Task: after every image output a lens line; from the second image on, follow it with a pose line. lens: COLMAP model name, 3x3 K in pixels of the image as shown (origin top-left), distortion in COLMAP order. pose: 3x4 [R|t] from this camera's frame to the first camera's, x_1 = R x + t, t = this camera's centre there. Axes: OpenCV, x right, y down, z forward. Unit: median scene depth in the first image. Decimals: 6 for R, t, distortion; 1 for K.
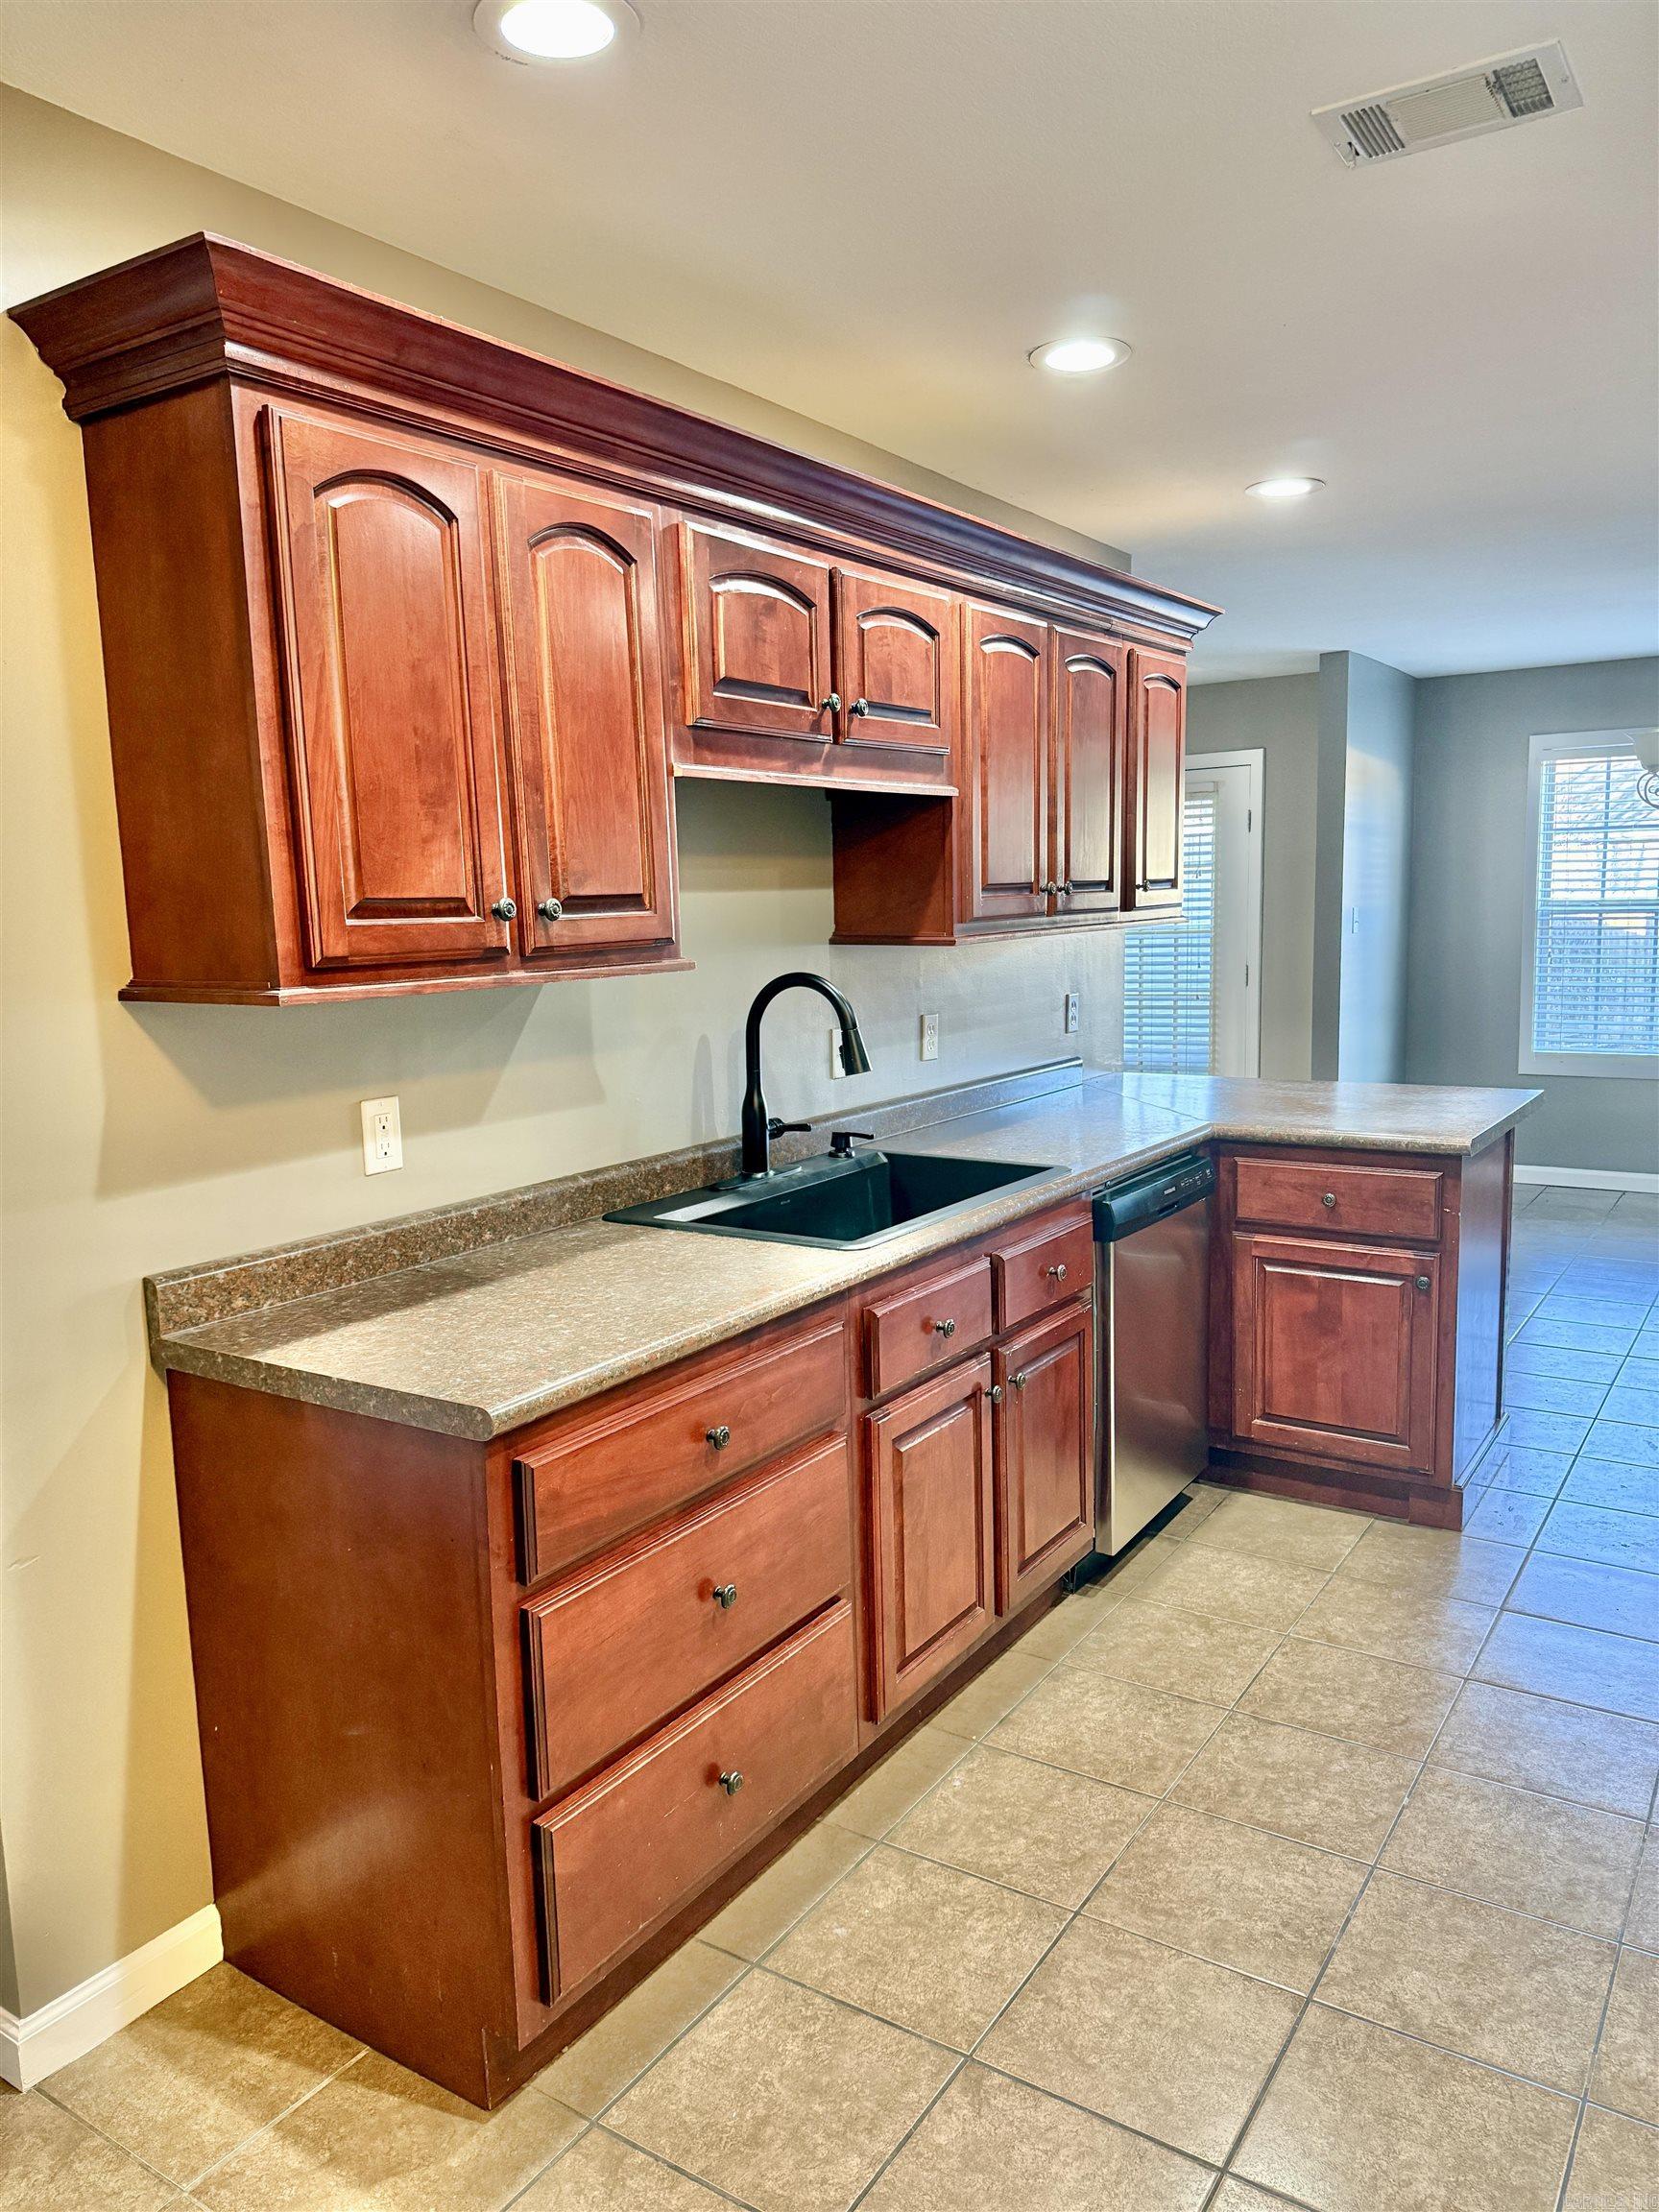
lens RADIAL K [[1568.3, 0, 842.1], [0, 1568.3, 1111.9], [0, 0, 1]] dist [0.022710, -0.029657]
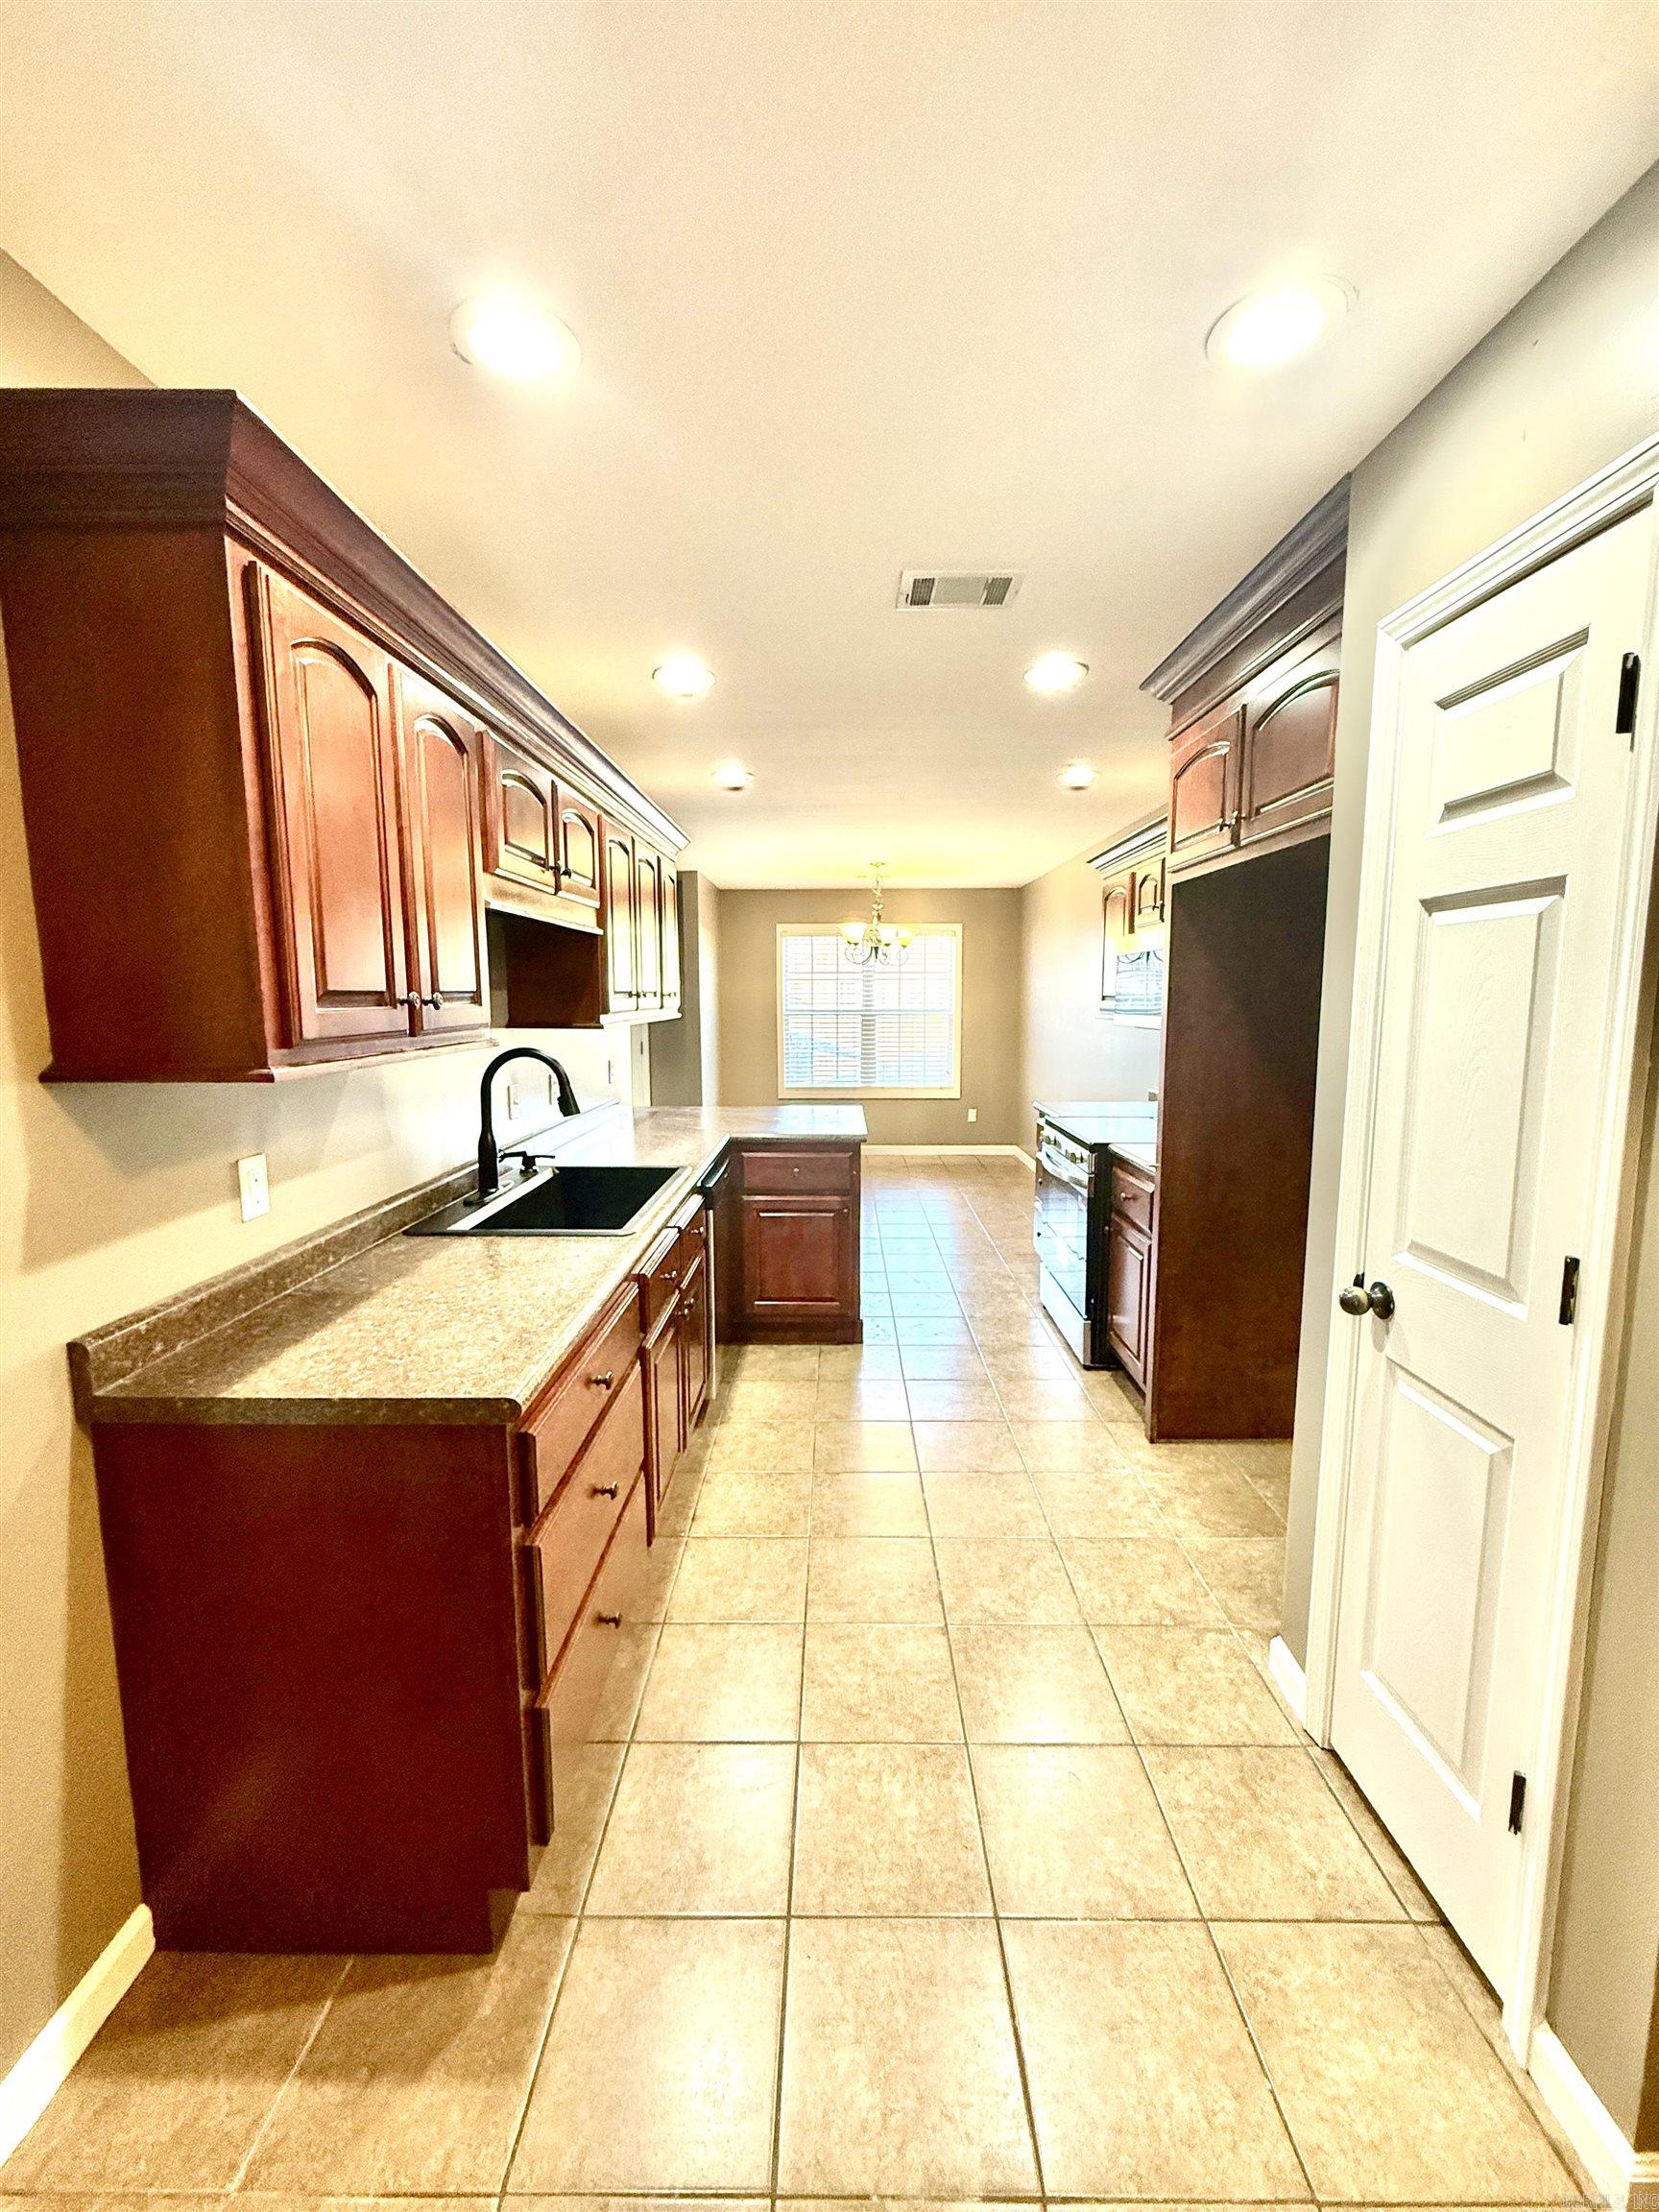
lens RADIAL K [[880.9, 0, 847.5], [0, 880.9, 1096.1], [0, 0, 1]] dist [-0.000927, 0.000002]
pose [[0.835489, -0.037041, 0.548258, -0.313474], [0.053388, 0.998477, -0.013898, -0.023020], [-0.546908, 0.040882, 0.836194, 0.204629]]
